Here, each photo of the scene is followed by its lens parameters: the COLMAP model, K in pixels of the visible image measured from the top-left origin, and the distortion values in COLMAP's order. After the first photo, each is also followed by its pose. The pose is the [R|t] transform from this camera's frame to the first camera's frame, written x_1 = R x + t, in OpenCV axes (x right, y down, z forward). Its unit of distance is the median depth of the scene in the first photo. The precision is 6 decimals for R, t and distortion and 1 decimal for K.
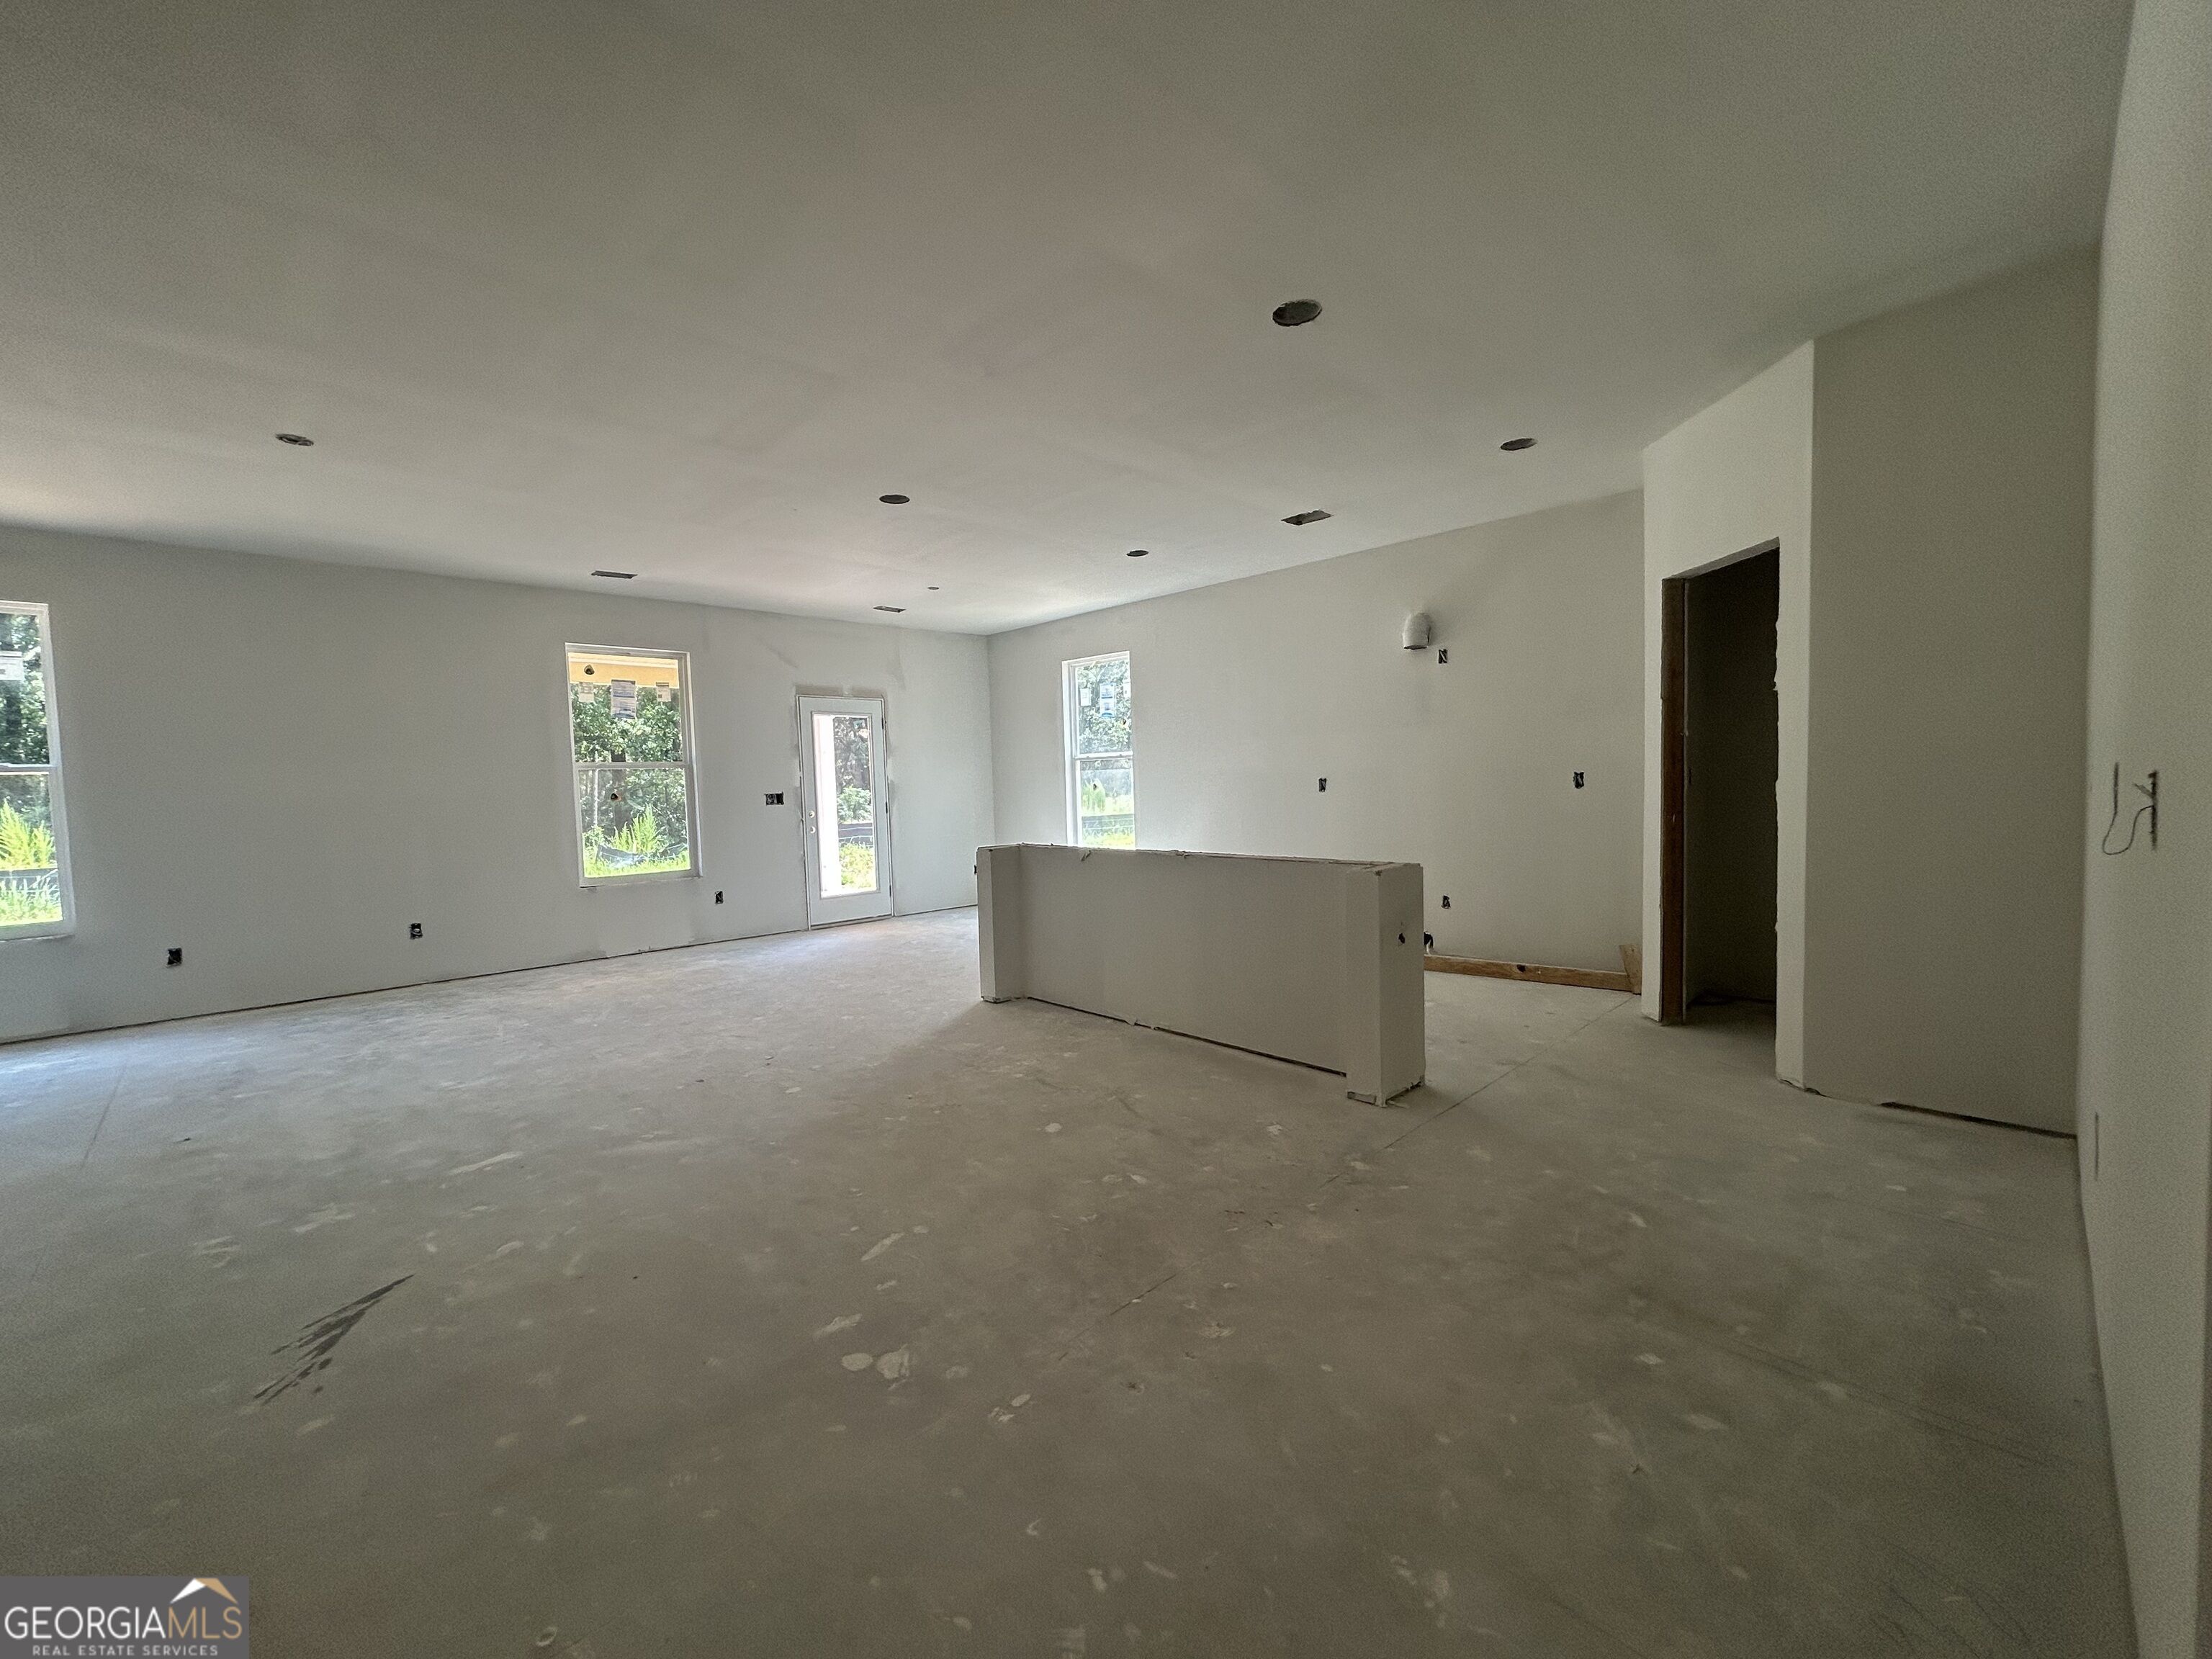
lens RADIAL K [[897.4, 0, 1097.7], [0, 897.4, 822.9], [0, 0, 1]] dist [-0.001834, 0.001883]
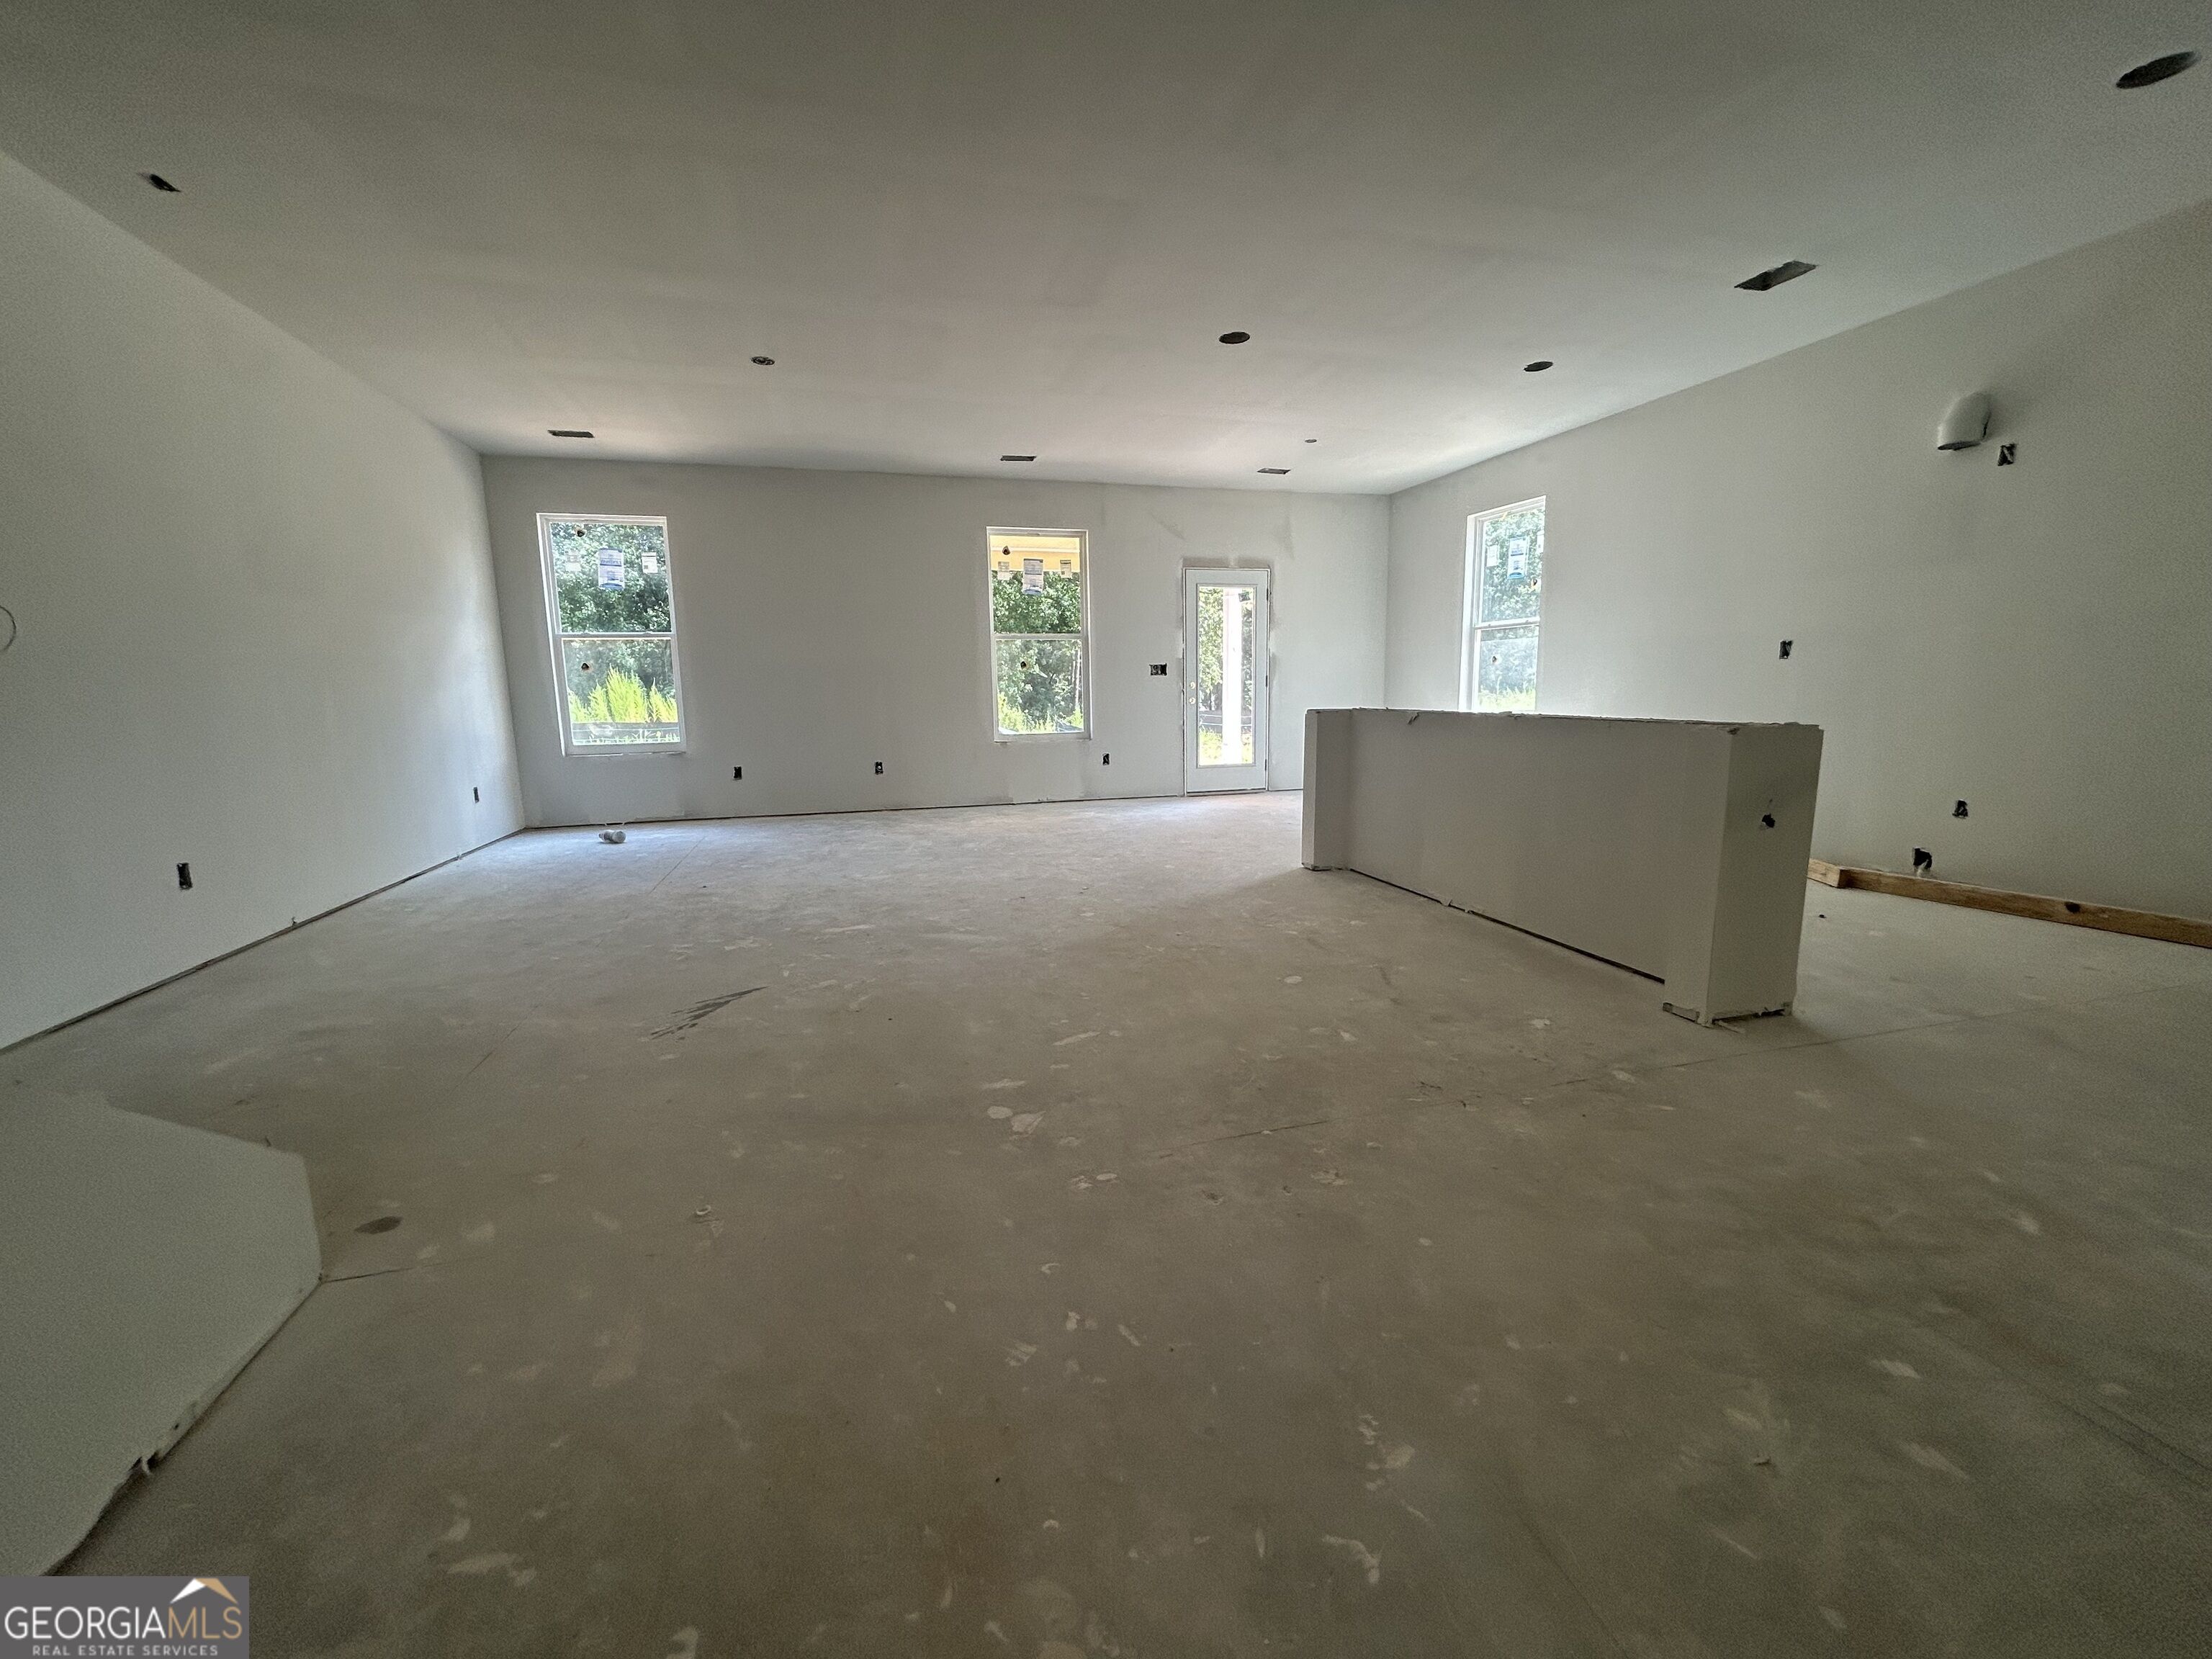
lens RADIAL K [[897.4, 0, 1107.6], [0, 897.4, 827.2], [0, 0, 1]] dist [-0.001834, 0.001883]
pose [[0.878496, 0.088489, -0.469483, 0.188429], [-0.033226, 0.991634, 0.124734, 0.053074], [0.476593, -0.093979, 0.874086, 0.059649]]
